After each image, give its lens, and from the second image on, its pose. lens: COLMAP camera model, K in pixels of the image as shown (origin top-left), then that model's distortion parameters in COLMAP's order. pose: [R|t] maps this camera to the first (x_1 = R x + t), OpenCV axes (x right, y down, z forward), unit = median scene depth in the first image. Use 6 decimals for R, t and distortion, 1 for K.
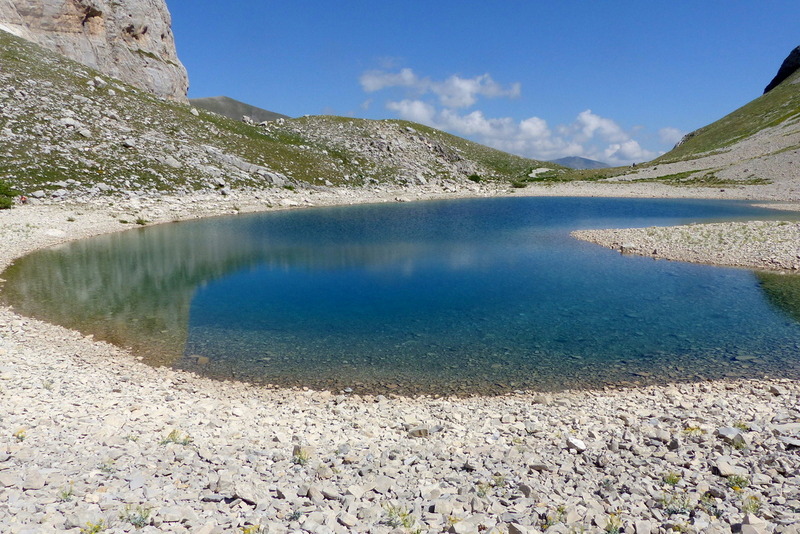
lens RADIAL K [[614.4, 0, 400.0], [0, 614.4, 267.0], [0, 0, 1]] dist [-0.037389, 0.041870]
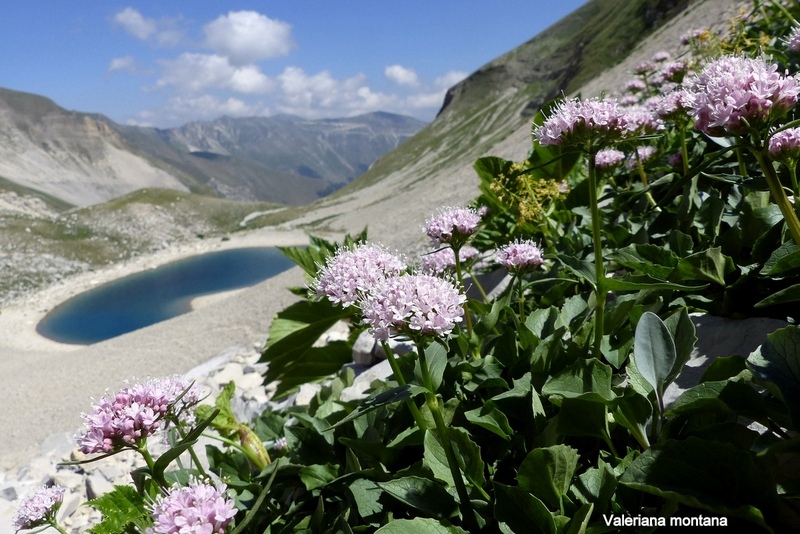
lens RADIAL K [[697.5, 0, 400.0], [0, 697.5, 267.0], [0, 0, 1]] dist [-0.013761, -0.001990]
pose [[0.956286, -0.118789, 0.267220, 0.150323], [0.106087, 0.992451, 0.061535, -0.144628], [-0.272512, -0.030497, 0.961669, -1.229504]]
